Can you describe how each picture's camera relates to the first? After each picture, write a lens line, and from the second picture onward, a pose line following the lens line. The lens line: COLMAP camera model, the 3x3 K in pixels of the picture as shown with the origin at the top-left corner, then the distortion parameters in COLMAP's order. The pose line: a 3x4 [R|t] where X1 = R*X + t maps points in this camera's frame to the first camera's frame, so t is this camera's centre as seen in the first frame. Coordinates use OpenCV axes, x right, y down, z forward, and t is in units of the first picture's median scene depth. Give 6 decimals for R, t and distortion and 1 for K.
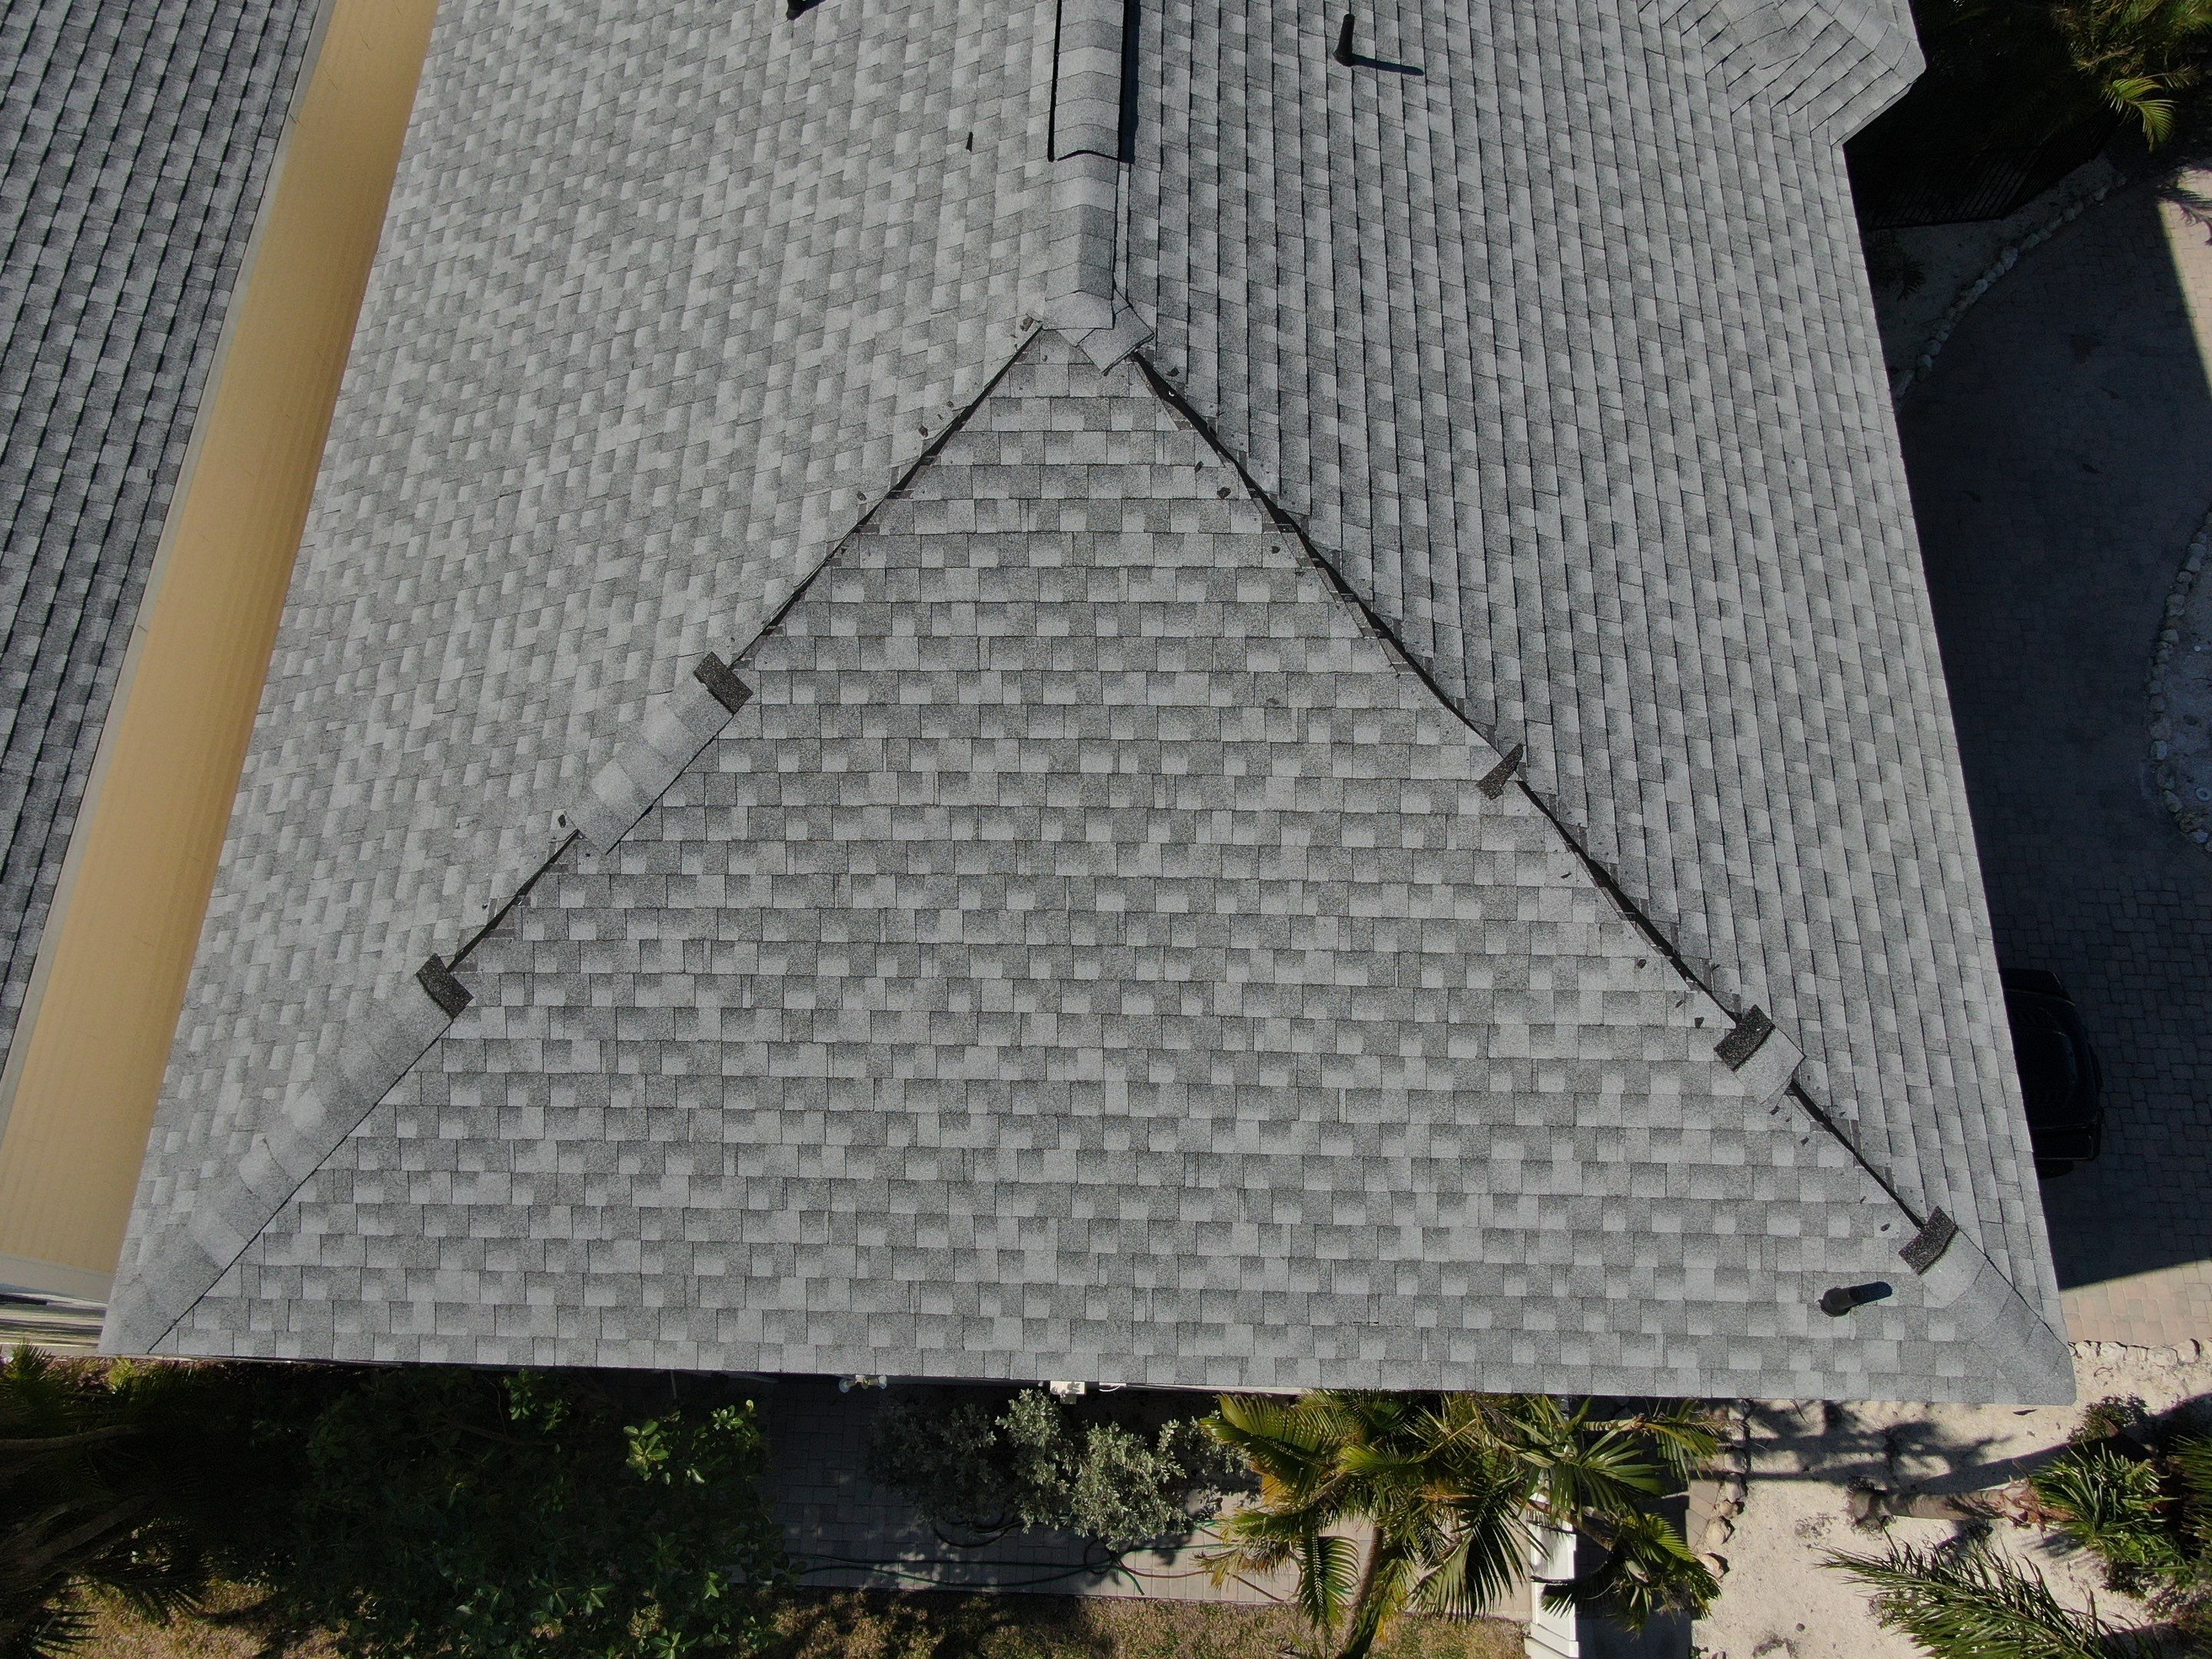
lens RADIAL K [[1579.1, 0, 1106.6], [0, 1579.1, 833.8], [0, 0, 1]] dist [-0.024884, 0.011181]
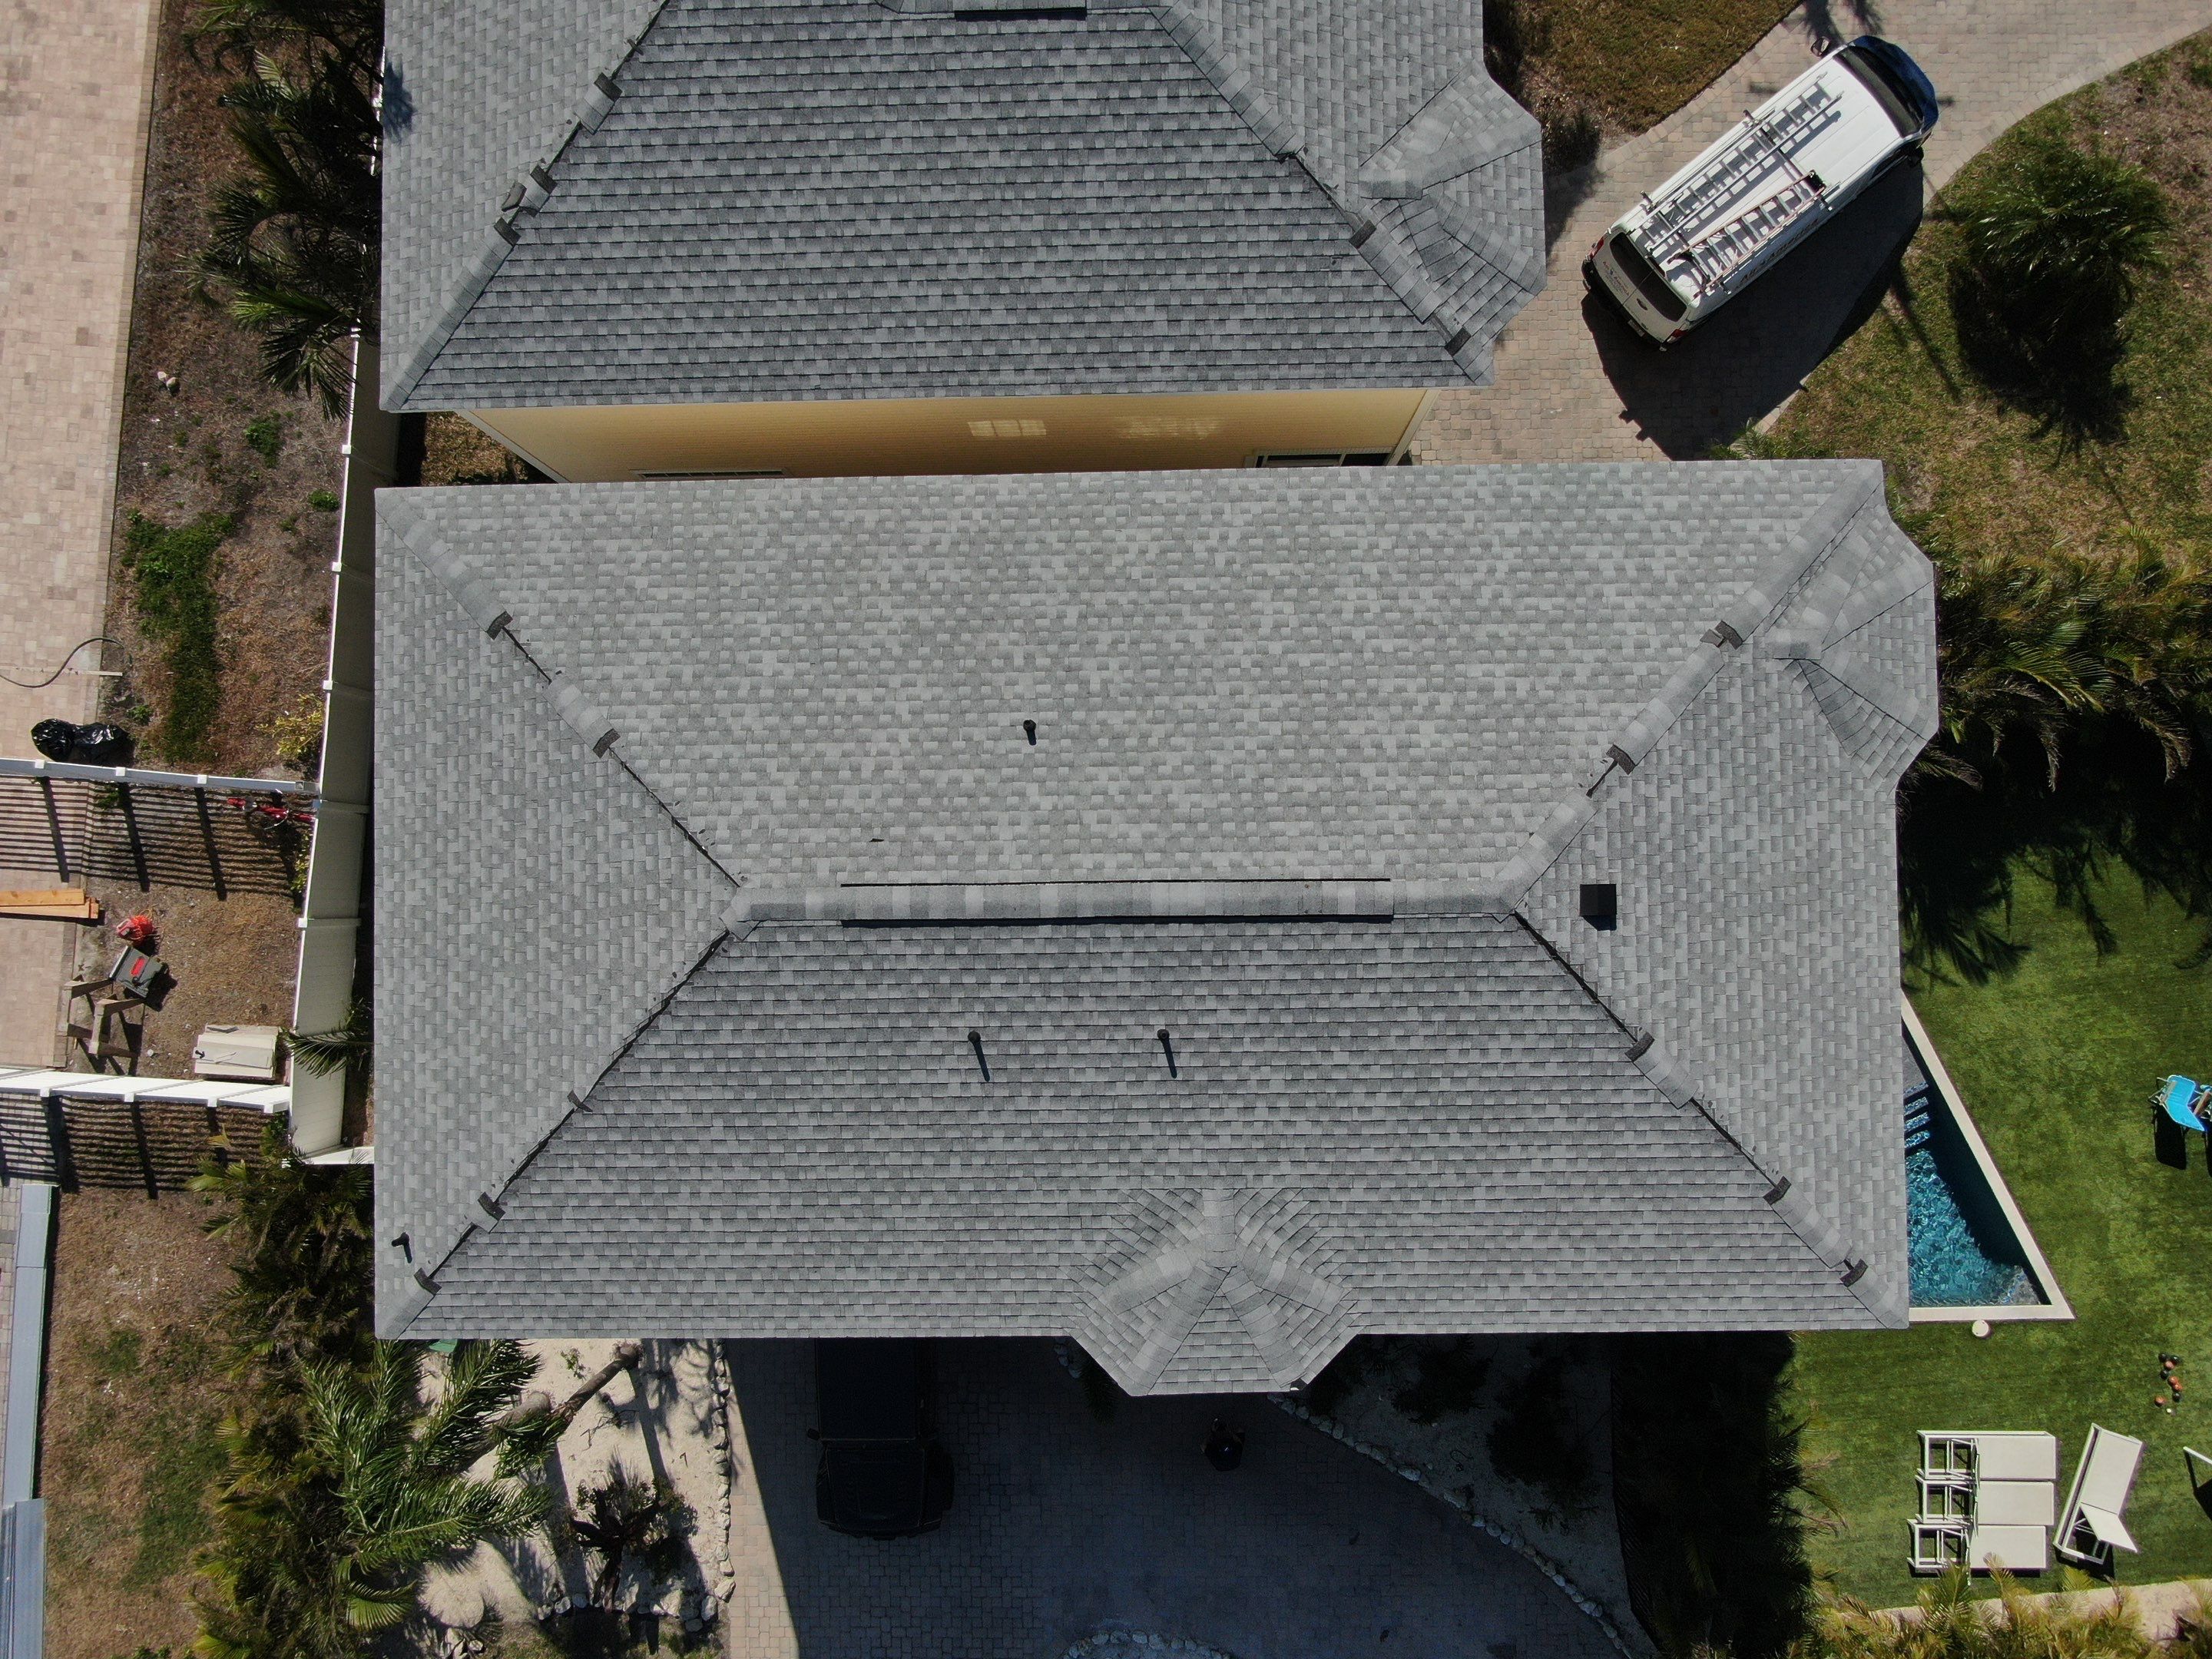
lens RADIAL K [[1589.9, 0, 1125.3], [0, 1589.9, 824.2], [0, 0, 1]] dist [-0.028892, 0.000772]
pose [[0.044217, 0.998965, -0.010681, -0.078530], [-0.918952, 0.044864, 0.391810, -1.603589], [0.391883, -0.007510, 0.919984, -0.724747]]
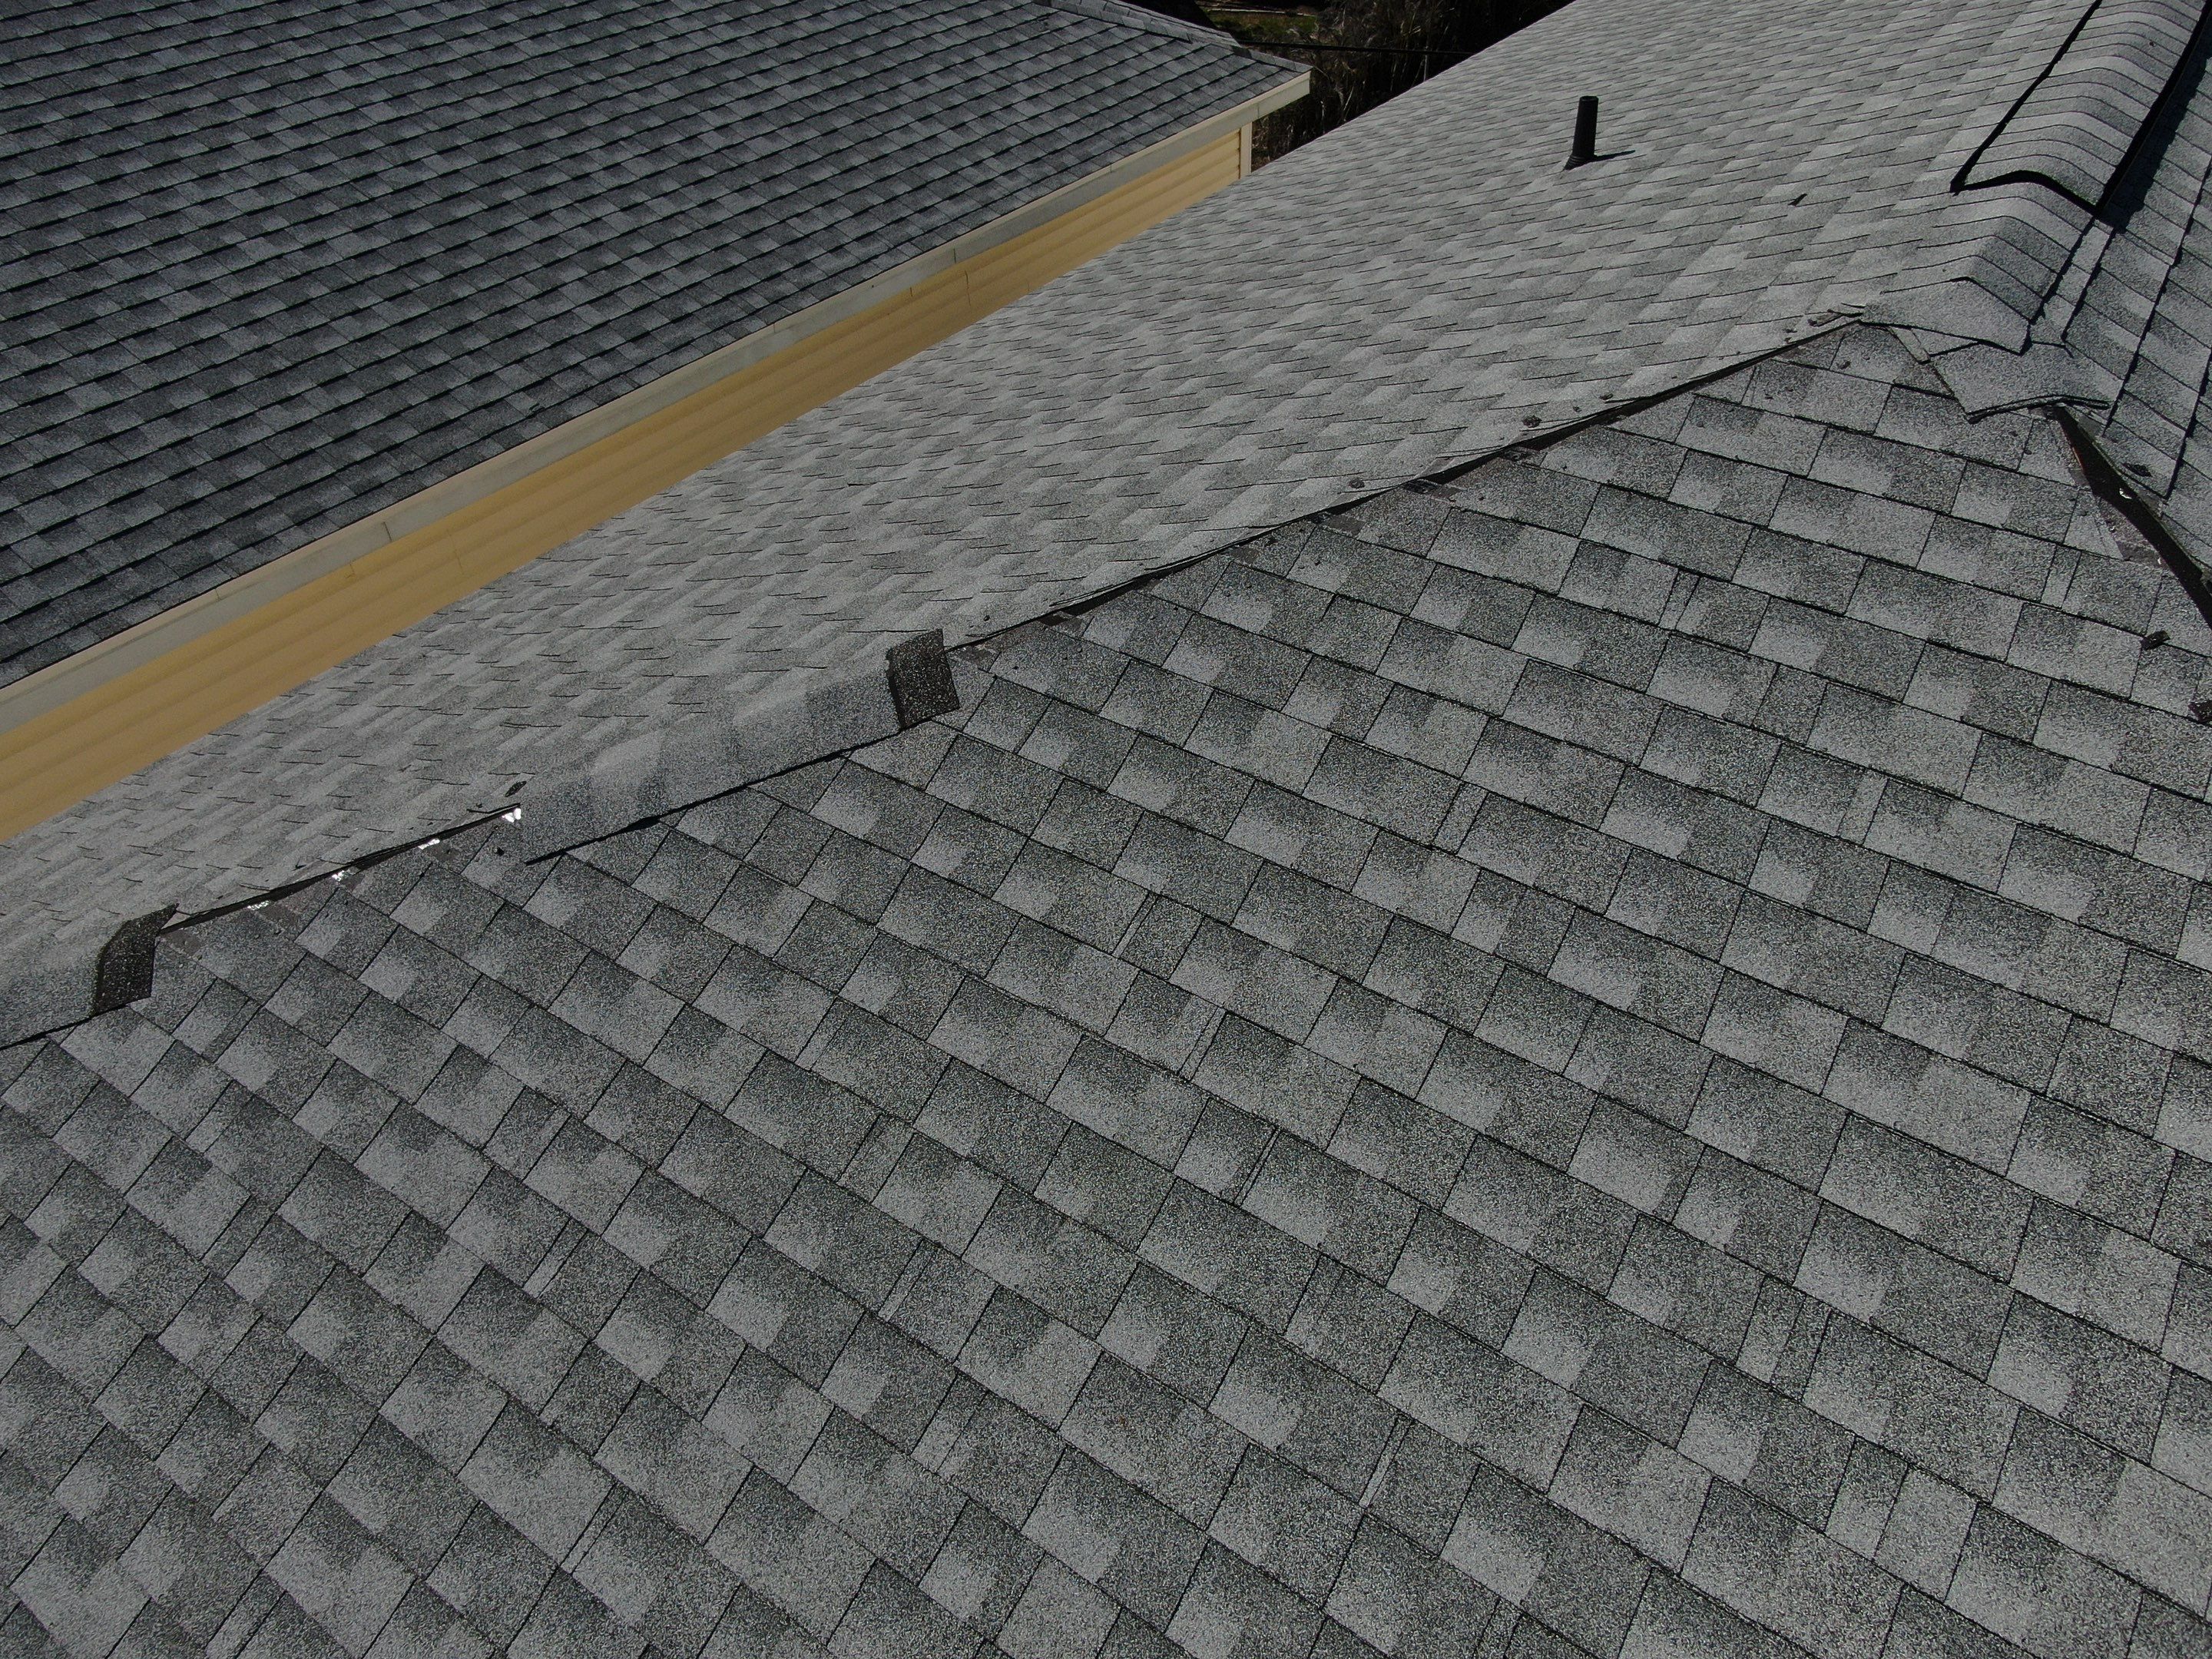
lens RADIAL K [[1589.9, 0, 1052.3], [0, 1589.9, 801.7], [0, 0, 1]] dist [-0.028892, 0.000772]
pose [[0.832067, 0.367893, -0.415113, 0.004708], [-0.520711, 0.775943, -0.356052, 0.086125], [0.191115, 0.512414, 0.837202, 0.622828]]
